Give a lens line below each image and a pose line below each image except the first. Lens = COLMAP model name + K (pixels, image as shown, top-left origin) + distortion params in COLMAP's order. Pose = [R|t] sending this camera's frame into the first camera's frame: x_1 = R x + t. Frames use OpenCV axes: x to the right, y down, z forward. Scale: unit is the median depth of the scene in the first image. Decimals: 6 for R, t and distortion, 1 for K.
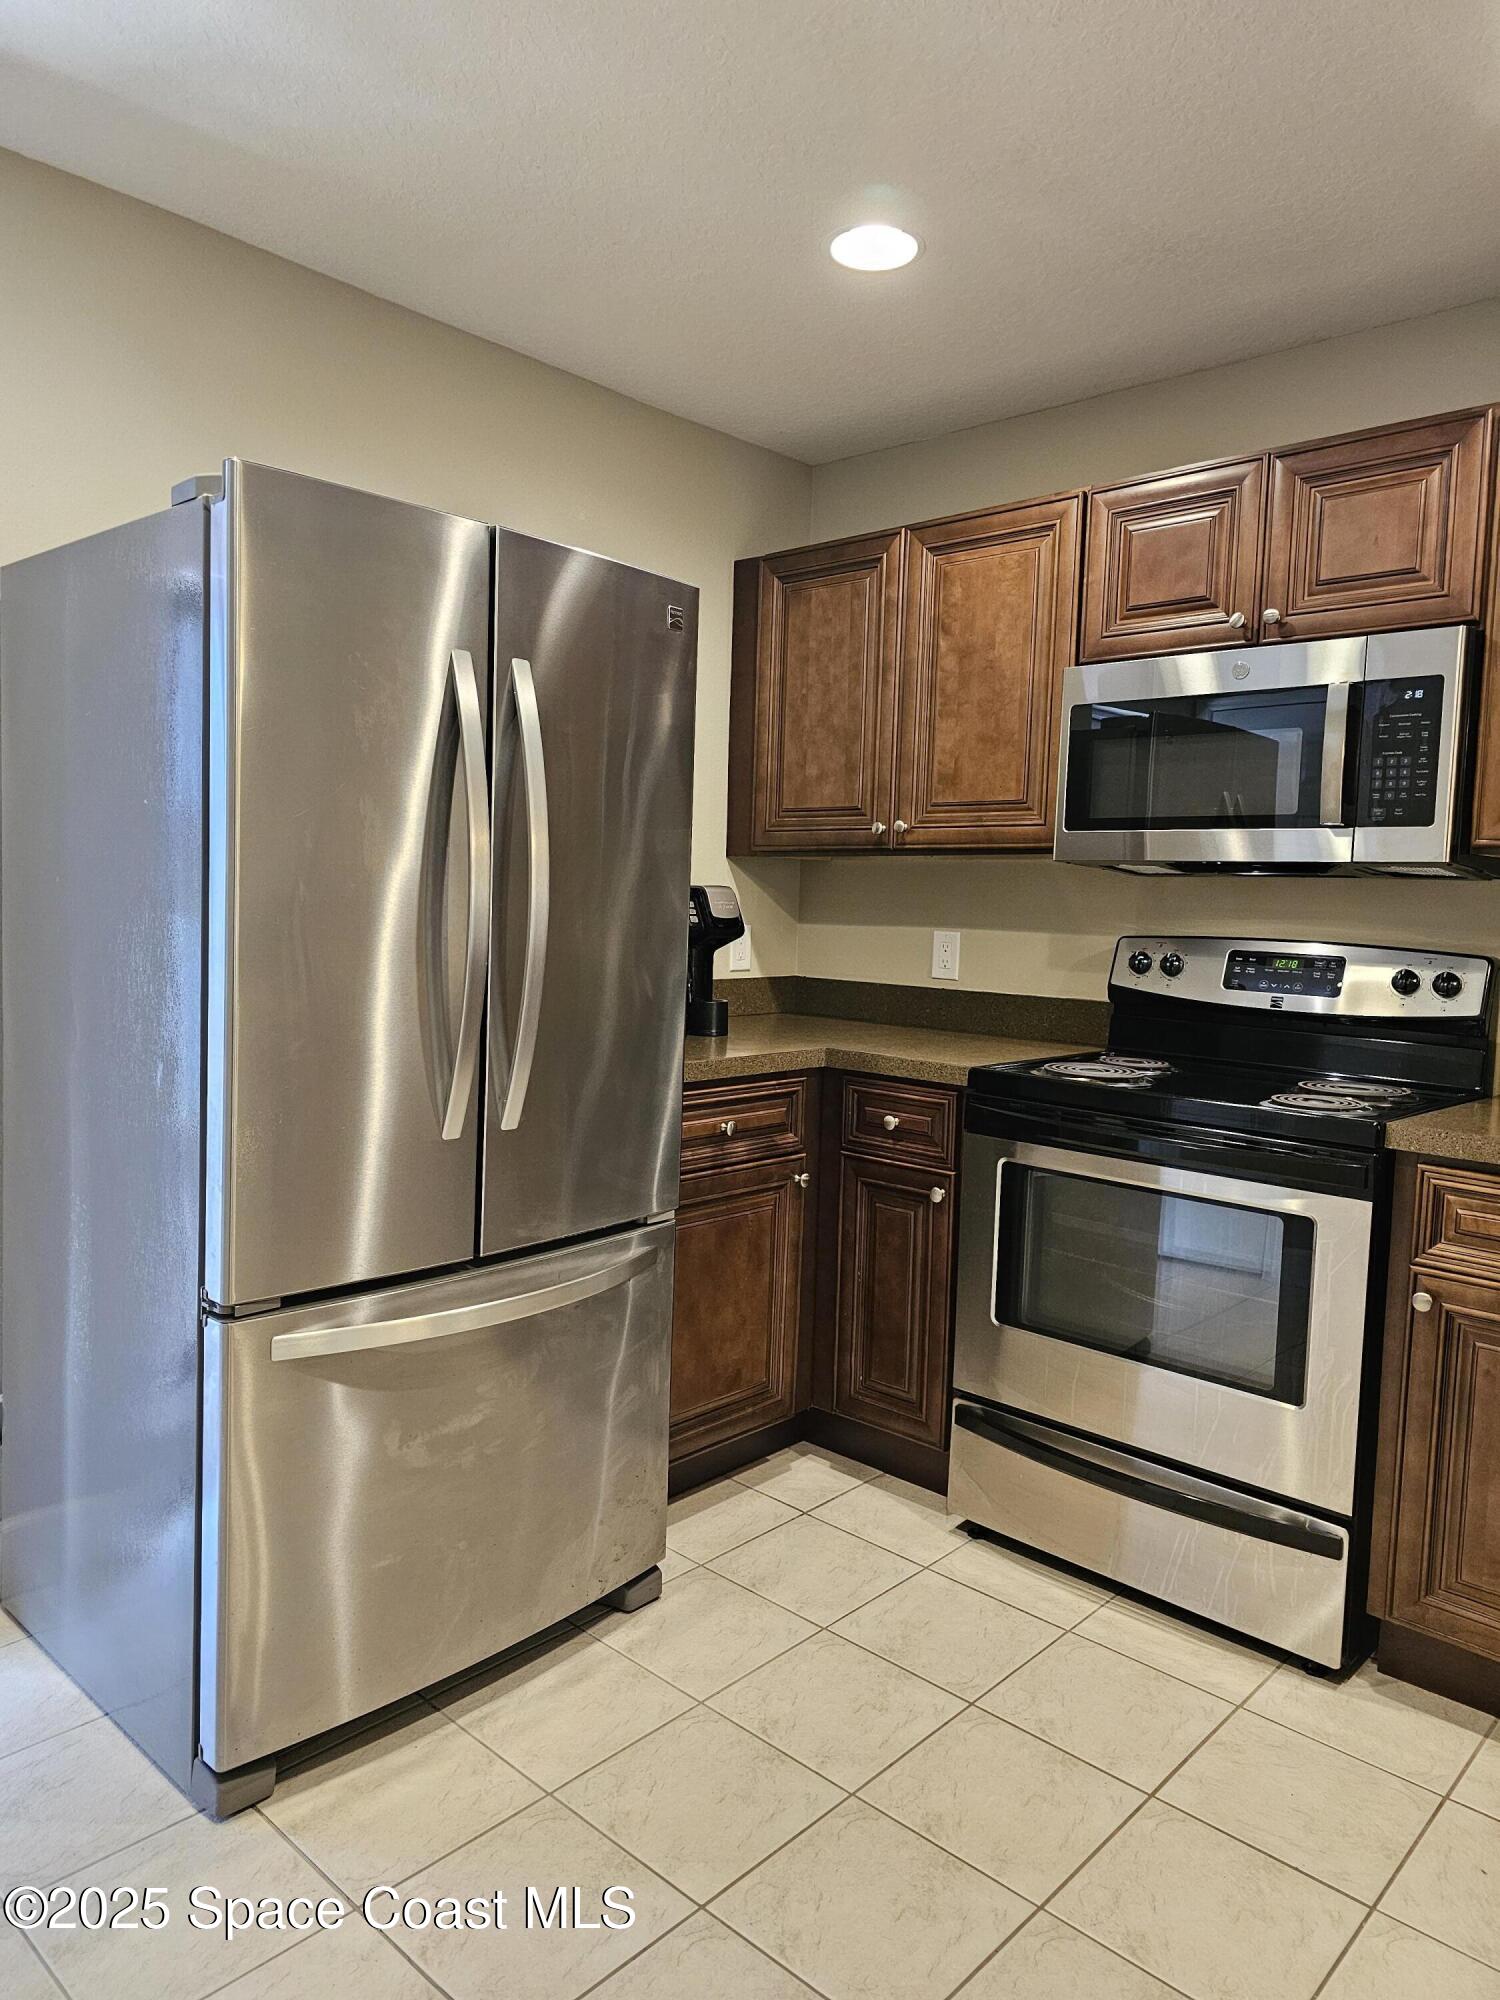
lens RADIAL K [[1381.7, 0, 753.1], [0, 1381.7, 1016.4], [0, 0, 1]] dist [0.103775, -0.144224]
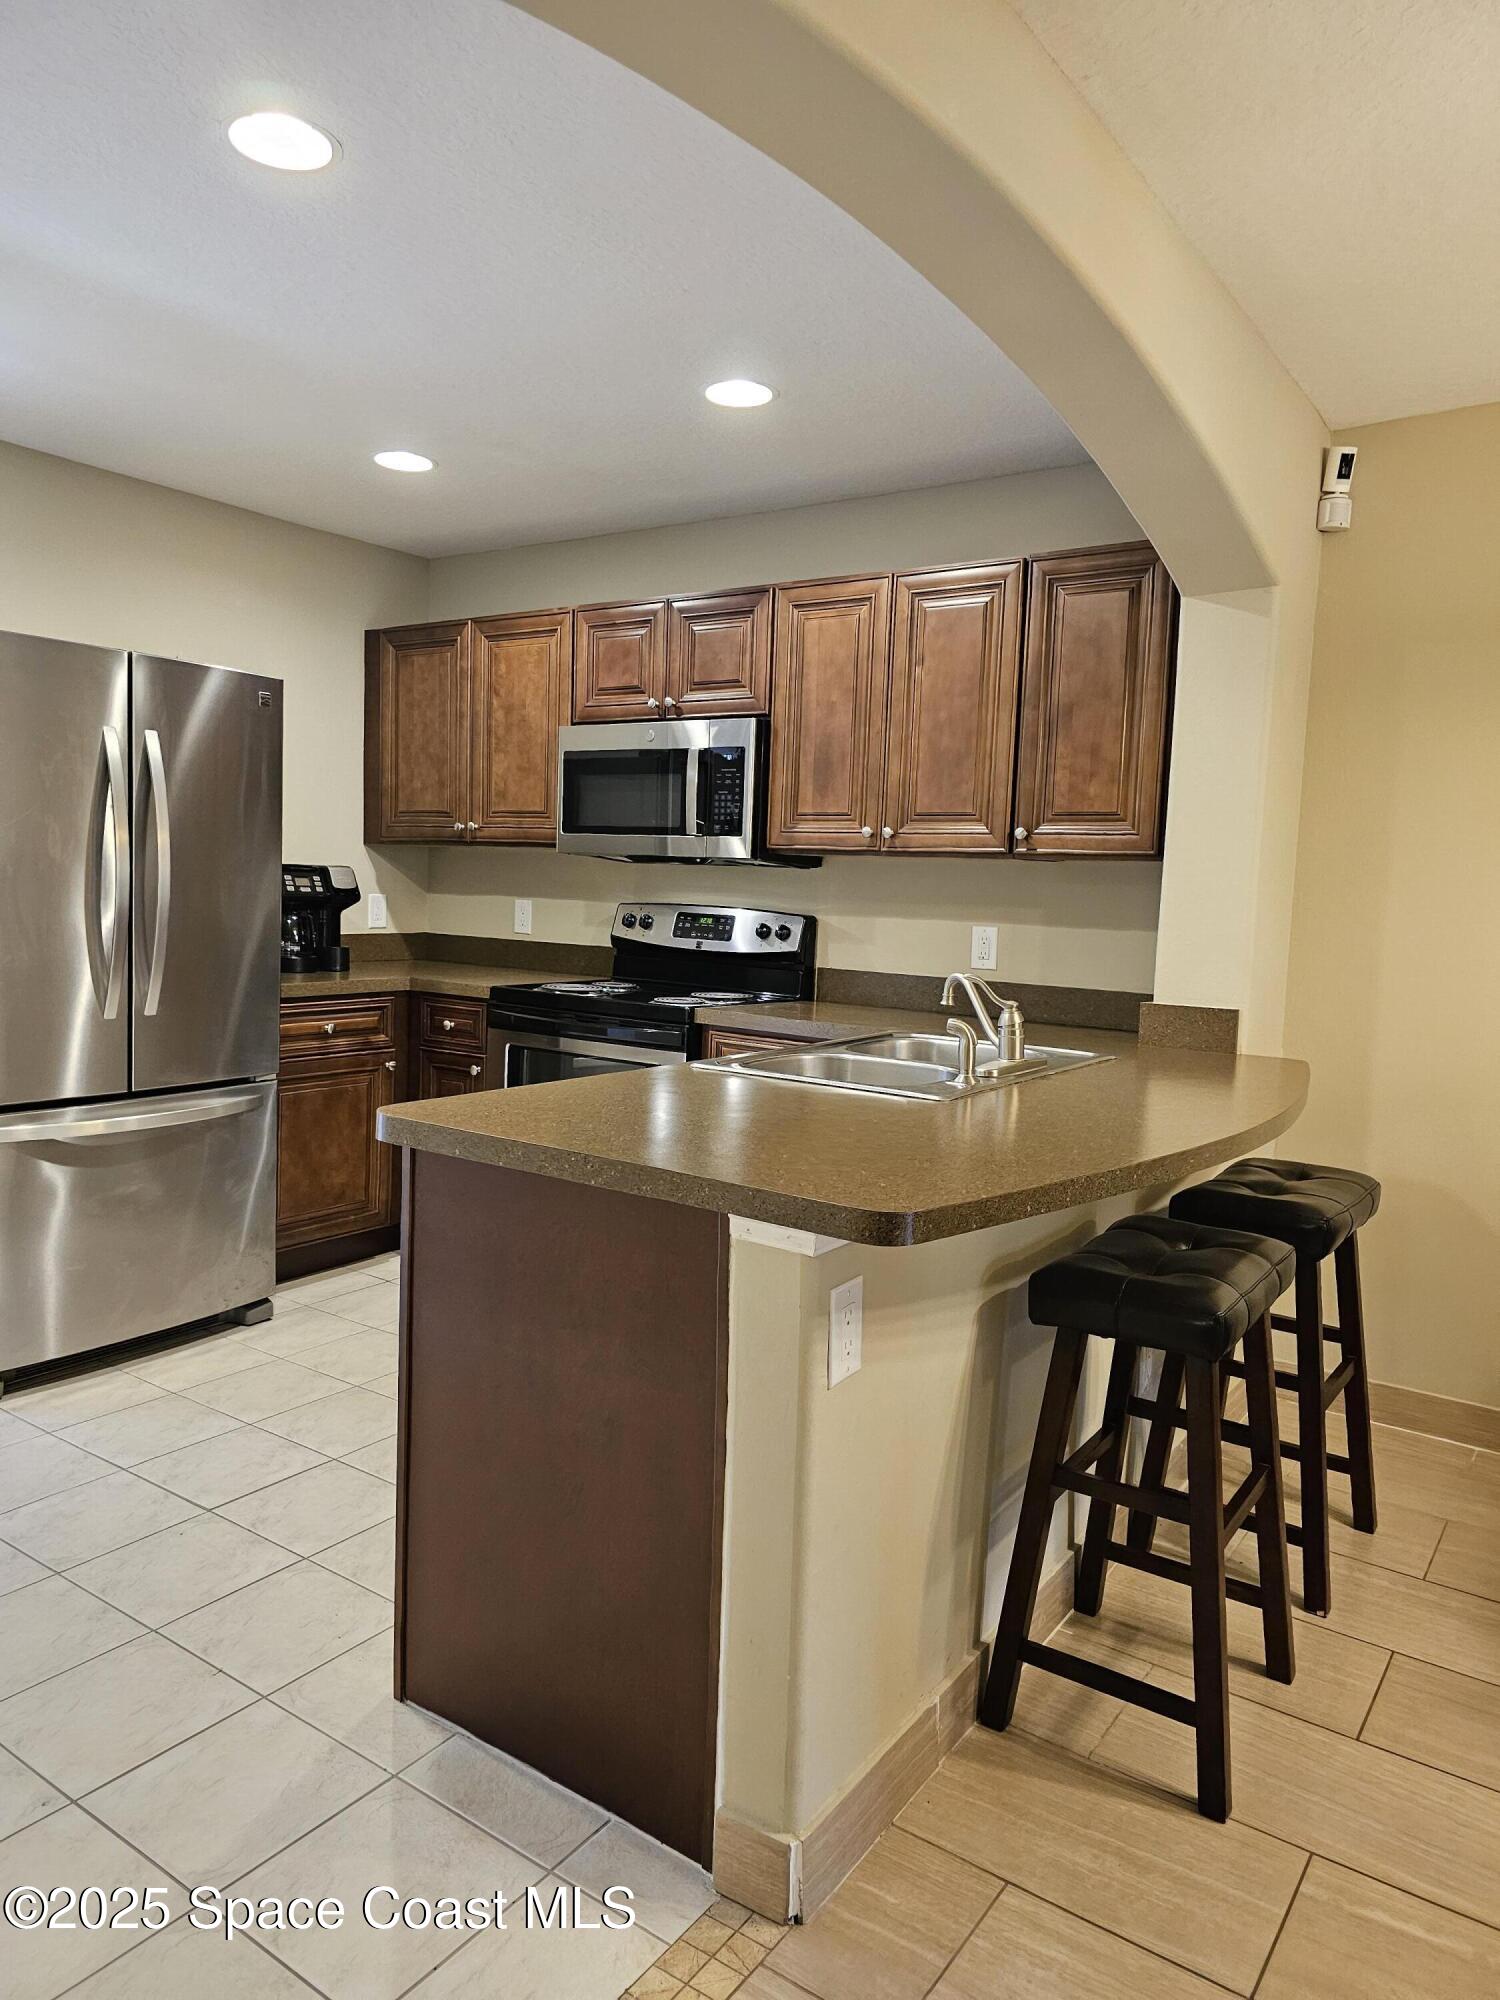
lens RADIAL K [[1381.7, 0, 753.1], [0, 1381.7, 1016.4], [0, 0, 1]] dist [0.103775, -0.144224]
pose [[0.991016, -0.009191, 0.133424, 0.223376], [0.006767, 0.999804, 0.018609, 0.040634], [-0.133569, -0.017539, 0.990884, -0.533479]]
